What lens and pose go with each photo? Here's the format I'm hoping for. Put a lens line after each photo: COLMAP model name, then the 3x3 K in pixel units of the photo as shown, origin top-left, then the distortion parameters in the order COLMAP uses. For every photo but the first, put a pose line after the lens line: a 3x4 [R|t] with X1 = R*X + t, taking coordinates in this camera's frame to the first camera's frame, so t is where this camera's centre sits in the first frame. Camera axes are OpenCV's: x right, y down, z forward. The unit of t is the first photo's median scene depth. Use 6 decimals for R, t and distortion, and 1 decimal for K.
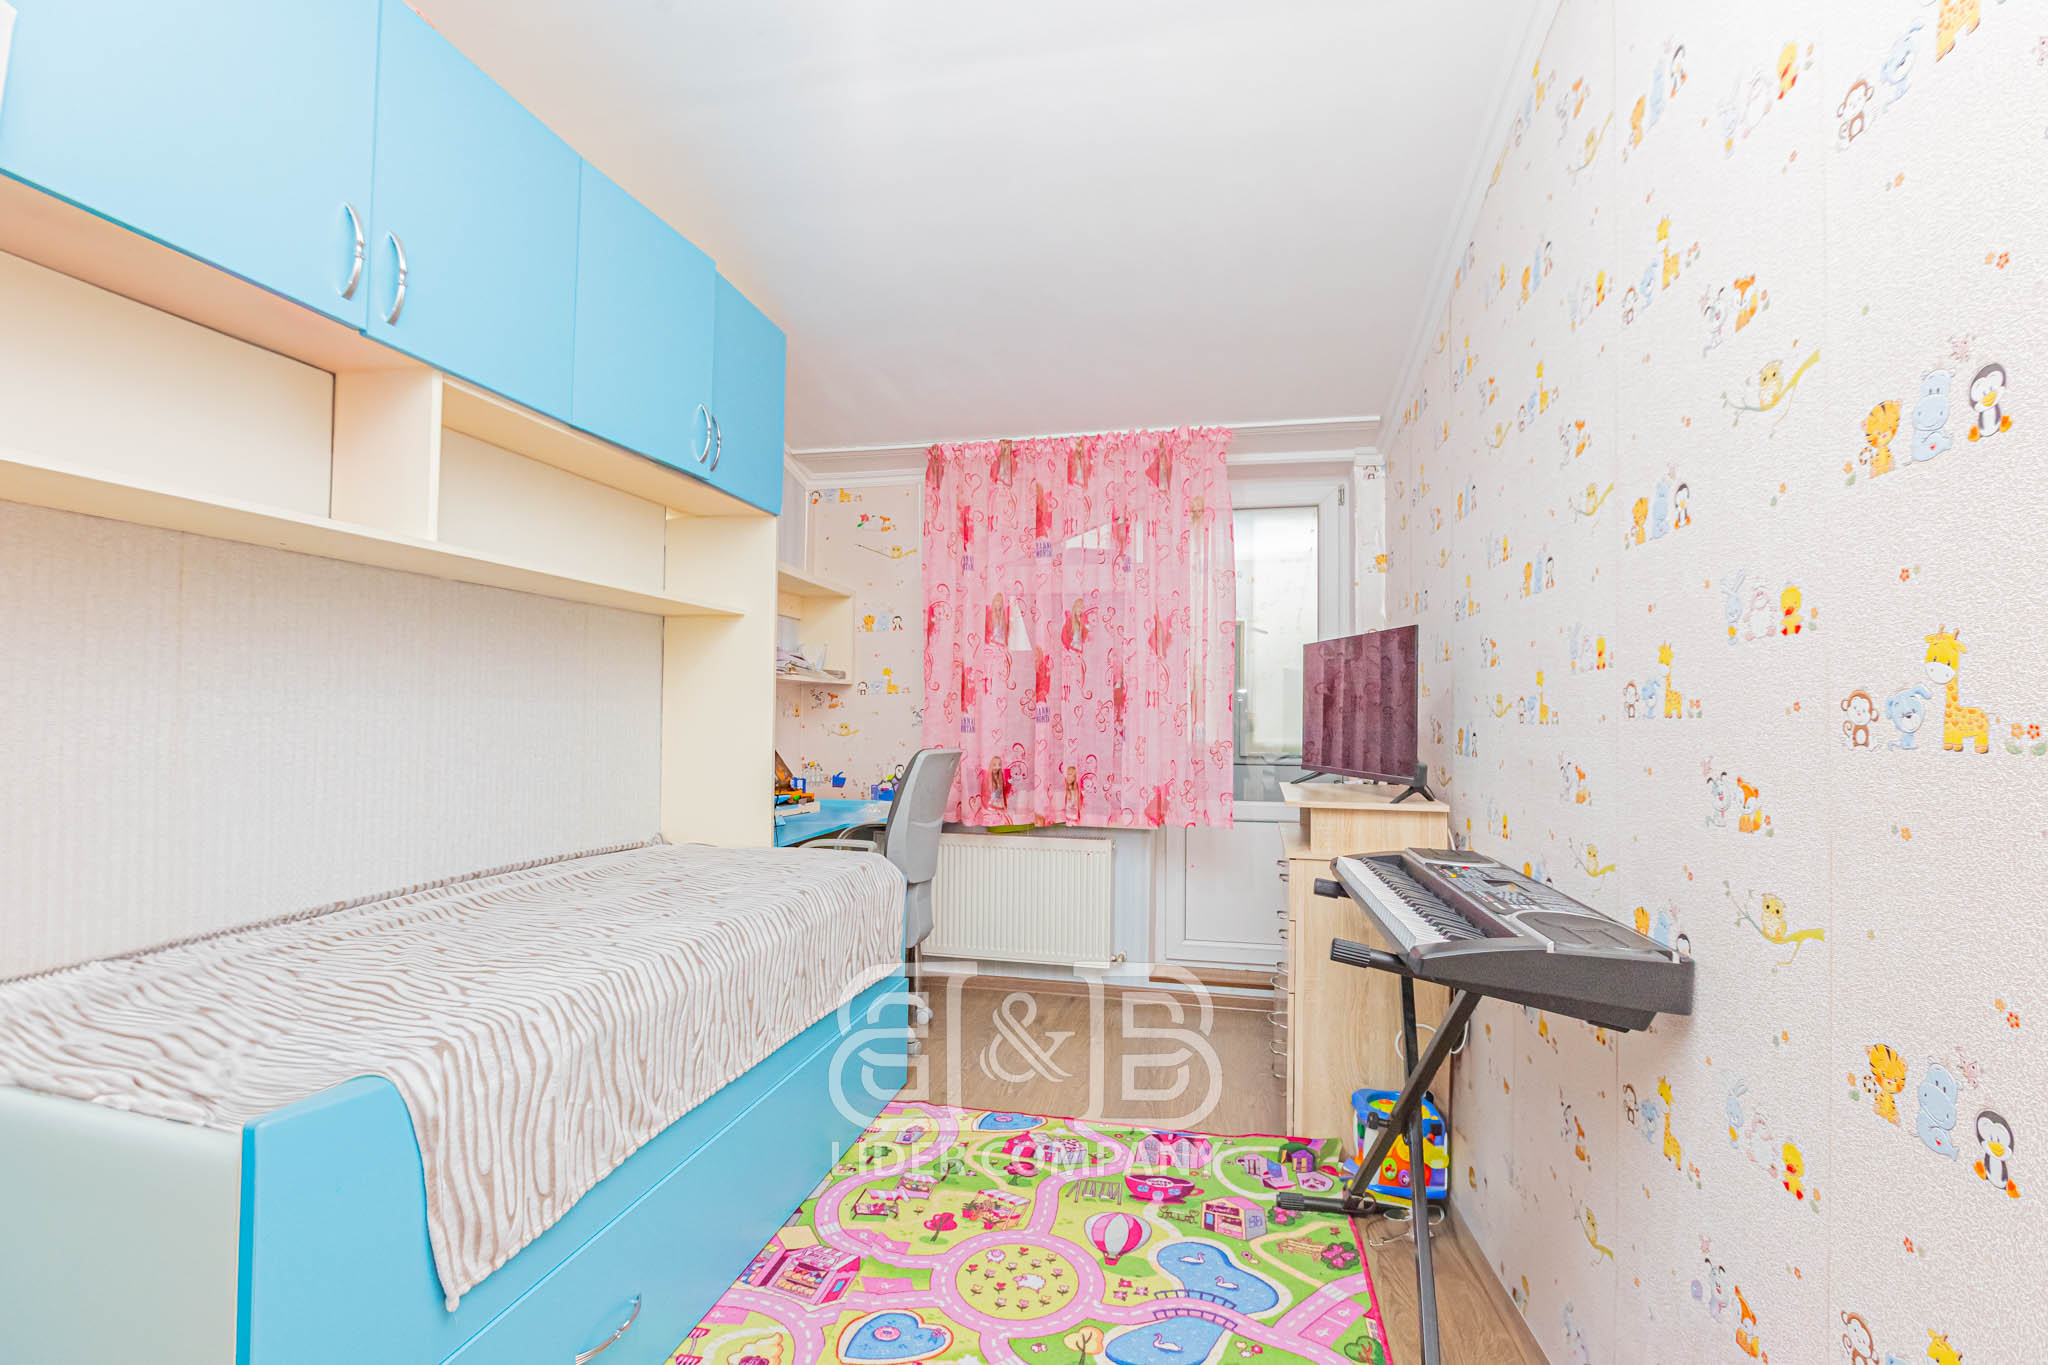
lens RADIAL K [[901.8, 0, 1024.0], [0, 901.8, 682.5], [0, 0, 1]] dist [0.027742, 0.000069]
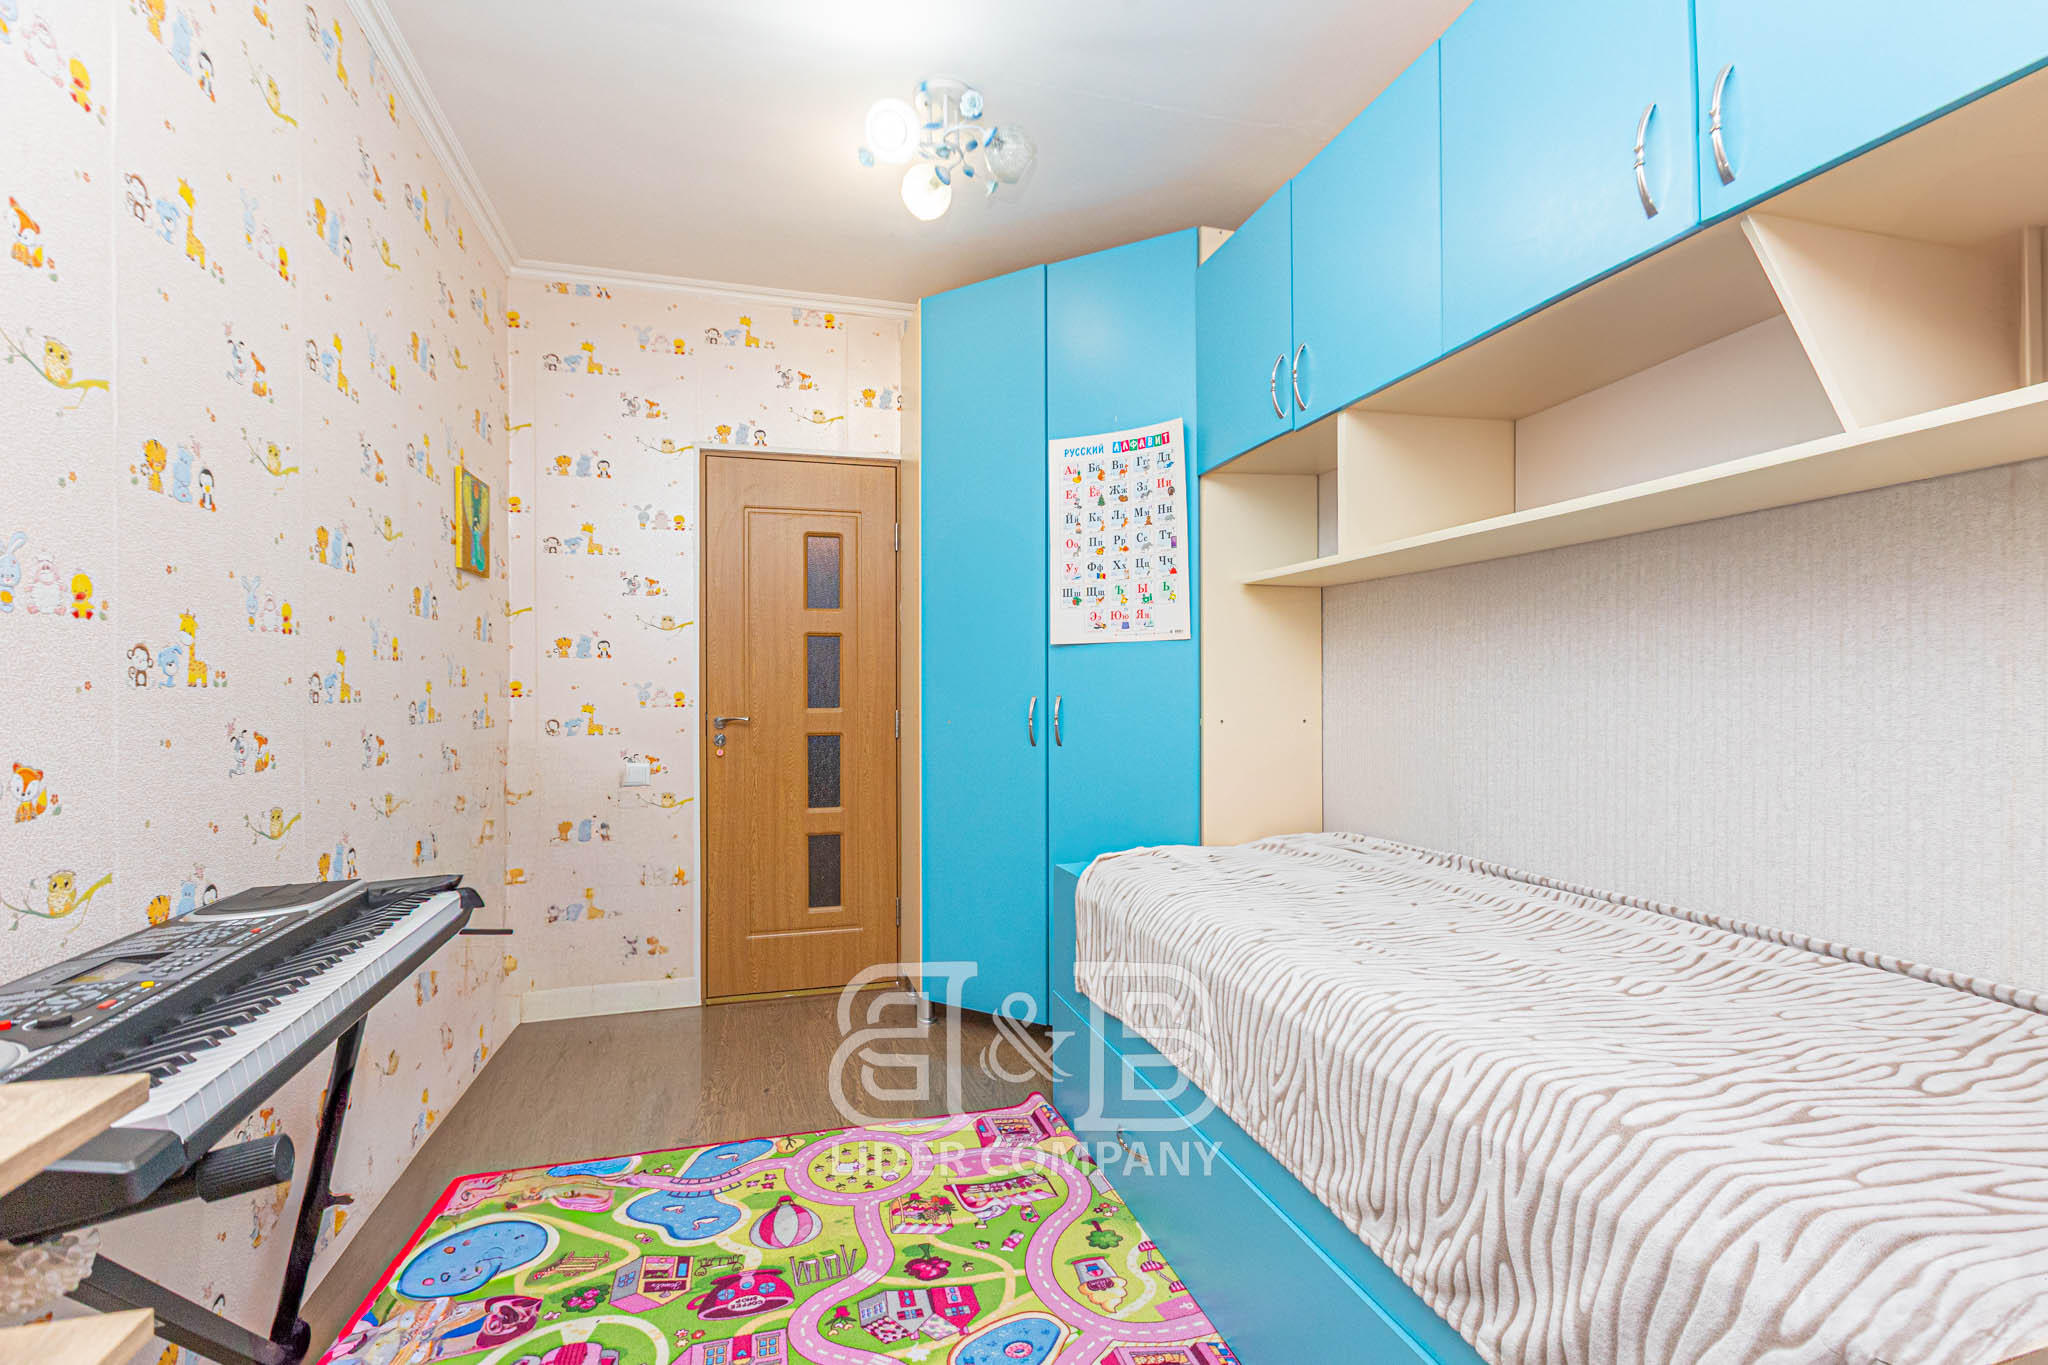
lens RADIAL K [[901.8, 0, 1024.0], [0, 901.8, 682.5], [0, 0, 1]] dist [0.027742, 0.000069]
pose [[-0.875369, -0.014666, -0.483233, 0.350004], [0.003534, 0.999319, -0.036731, 0.061321], [0.483442, -0.033861, -0.874721, 1.945363]]
